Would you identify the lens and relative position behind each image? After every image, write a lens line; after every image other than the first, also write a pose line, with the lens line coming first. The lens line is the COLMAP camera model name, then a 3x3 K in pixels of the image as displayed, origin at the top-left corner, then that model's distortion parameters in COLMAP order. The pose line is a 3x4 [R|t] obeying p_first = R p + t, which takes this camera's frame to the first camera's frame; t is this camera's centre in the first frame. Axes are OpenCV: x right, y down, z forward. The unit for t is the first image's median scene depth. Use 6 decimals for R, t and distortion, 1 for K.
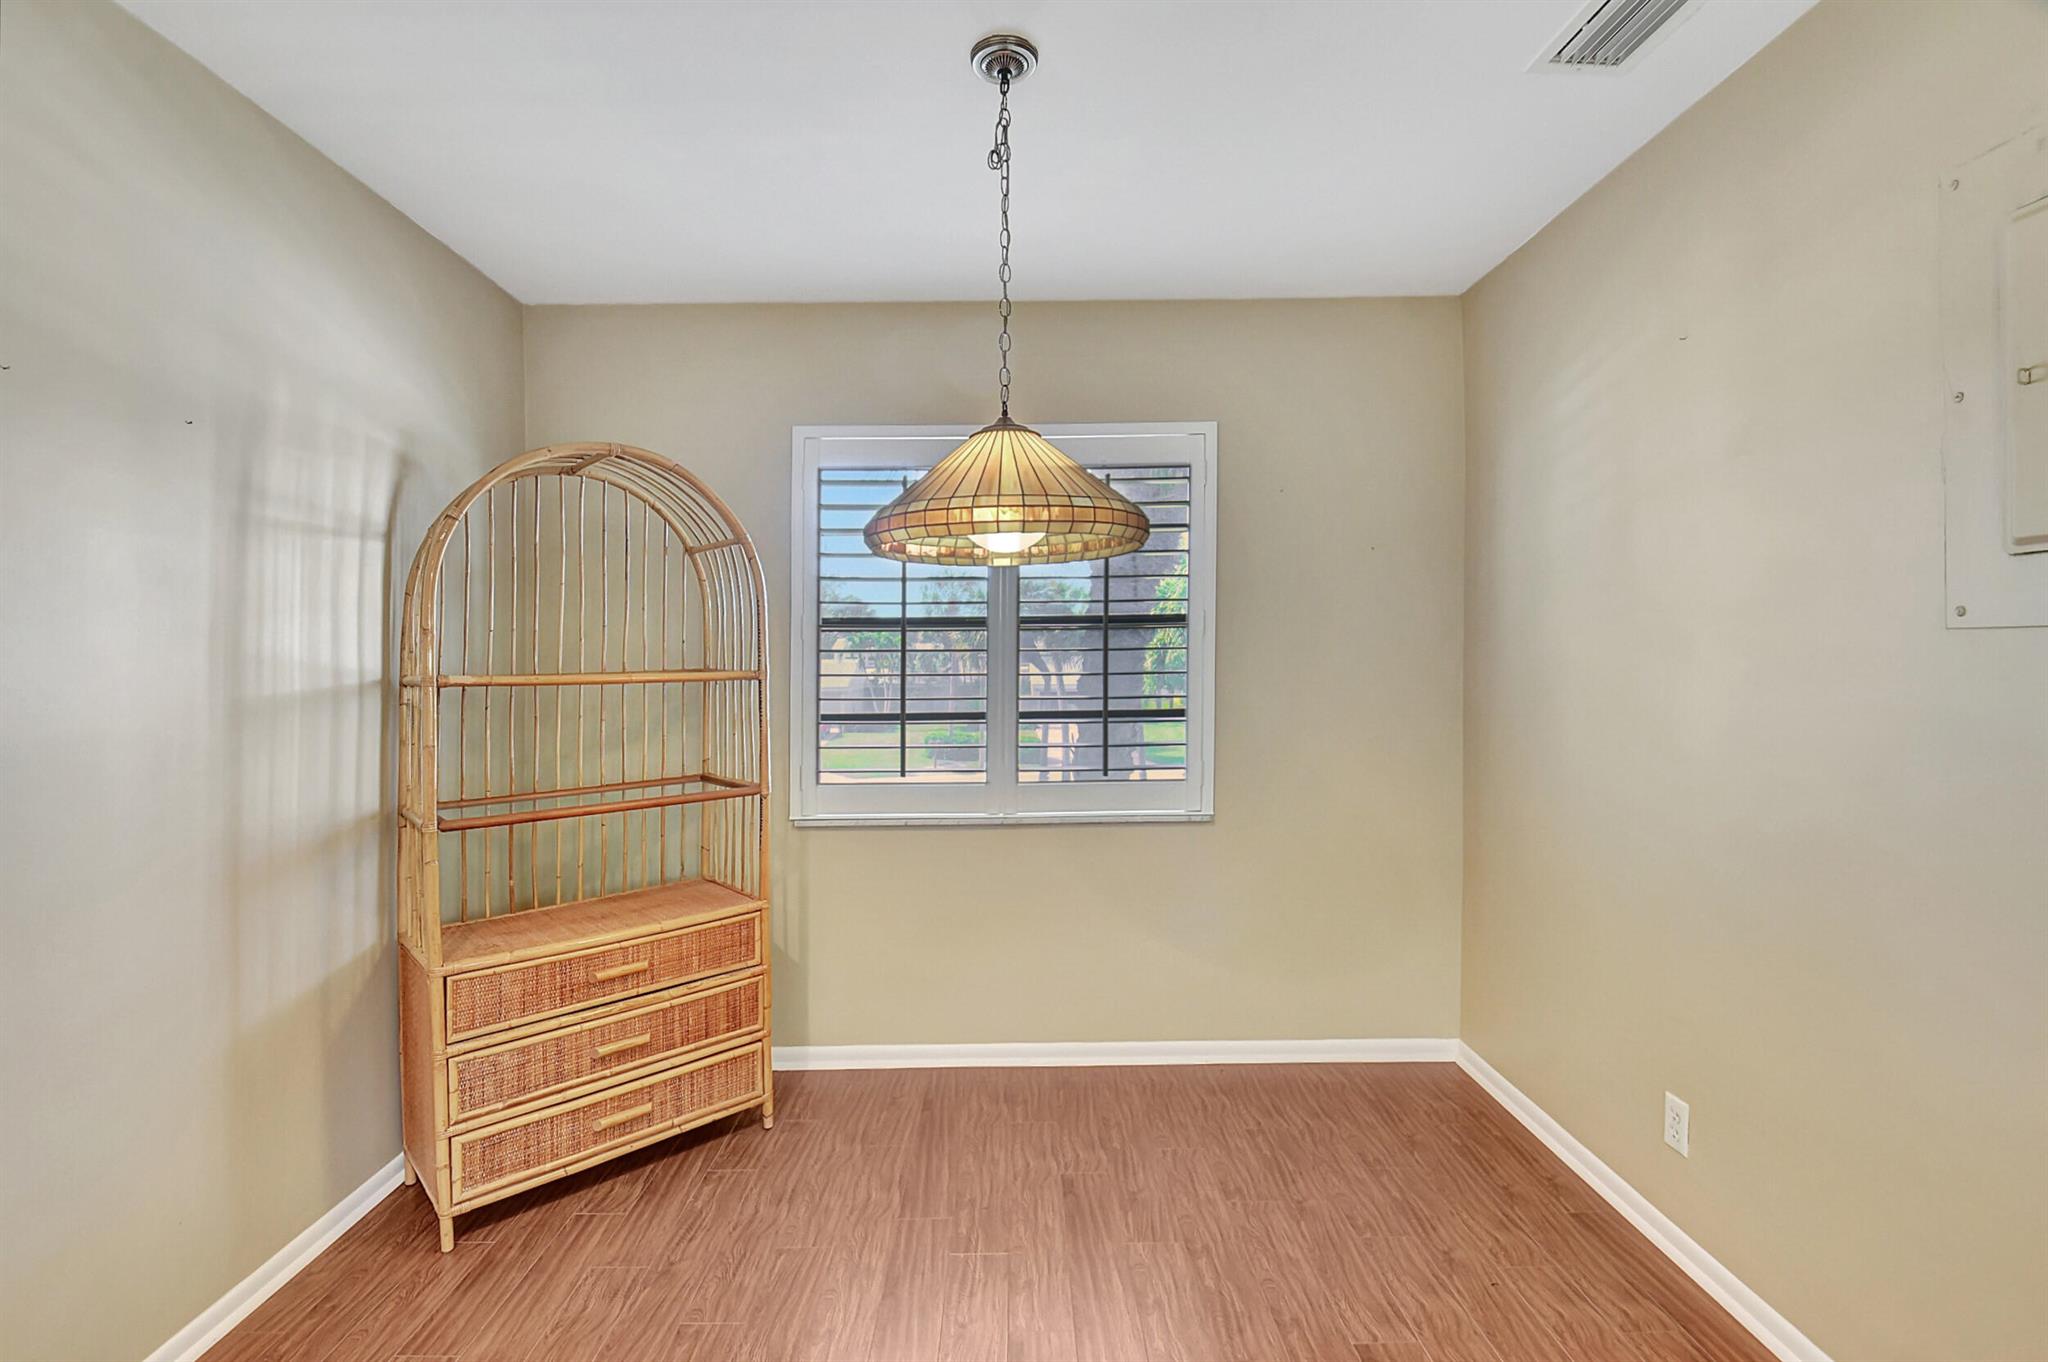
lens RADIAL K [[951.0, 0, 1026.1], [0, 951.0, 652.3], [0, 0, 1]] dist [-0.000133, -0.015868]
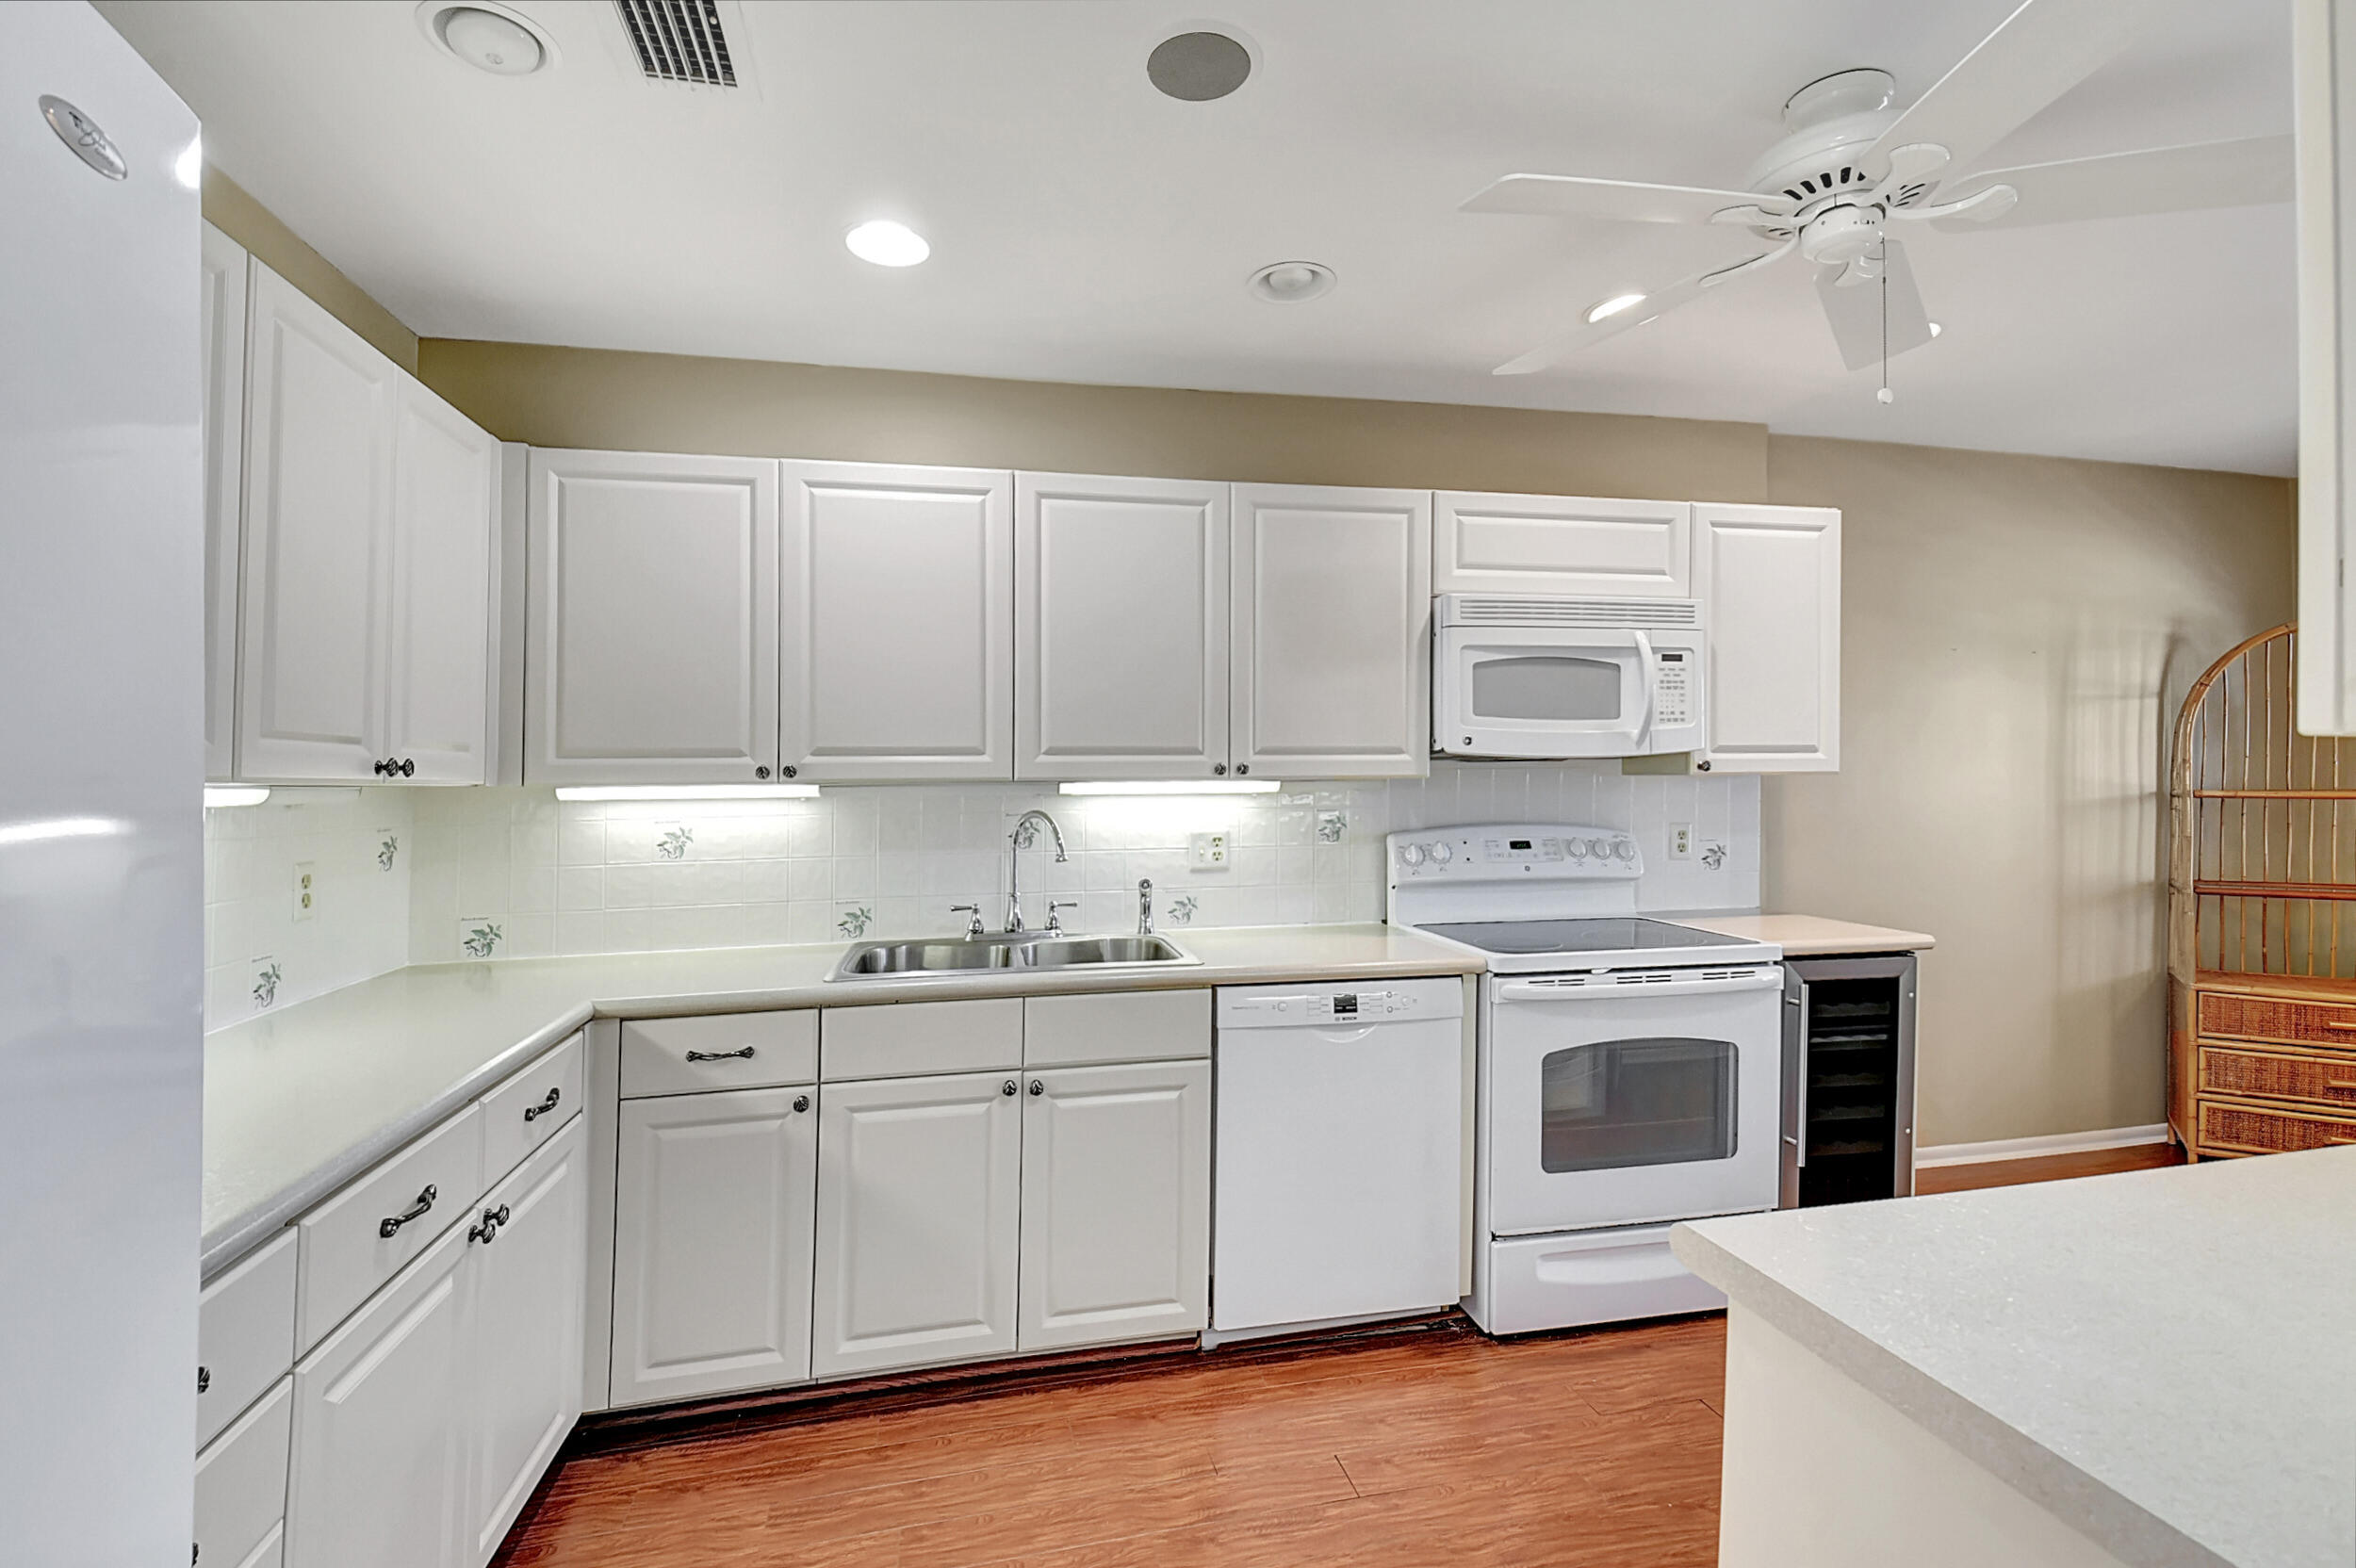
lens RADIAL K [[1067.7, 0, 1165.3], [0, 1067.7, 771.2], [0, 0, 1]] dist [0.001523, -0.014345]
pose [[0.182166, -0.004388, -0.983258, 0.658425], [-0.000932, 0.999989, -0.004636, 0.005772], [0.983267, 0.001760, 0.182160, -0.819124]]
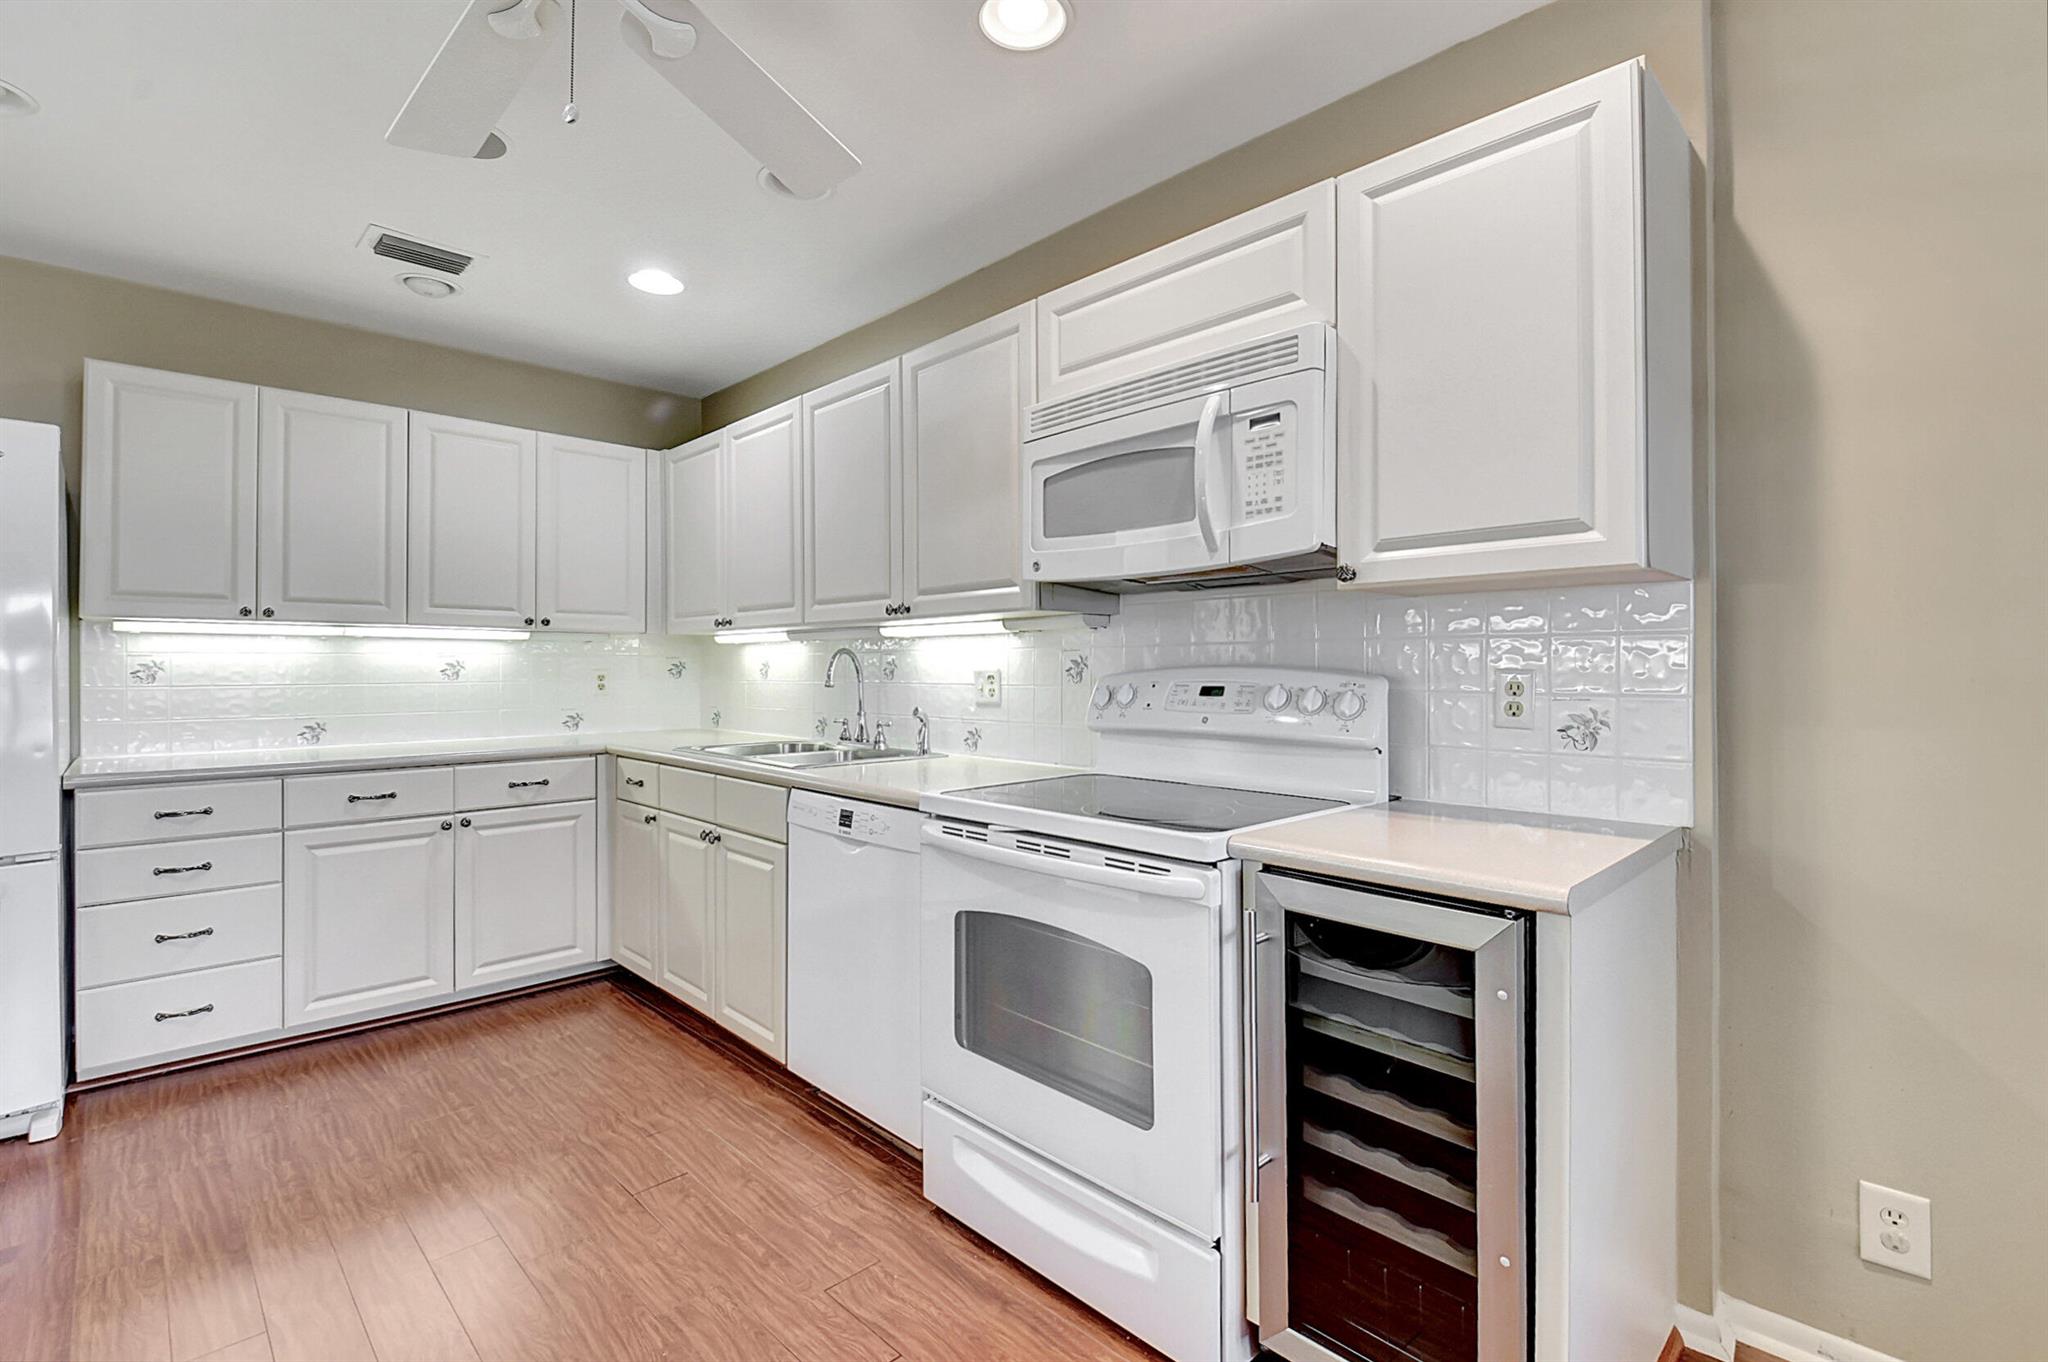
lens RADIAL K [[917.1, 0, 1017.9], [0, 917.1, 654.5], [0, 0, 1]] dist [-0.000862, -0.005219]
pose [[-0.730151, -0.001778, -0.683284, 0.176348], [0.000974, 0.999993, -0.003643, 0.059742], [0.683285, -0.003325, -0.730144, 0.436119]]
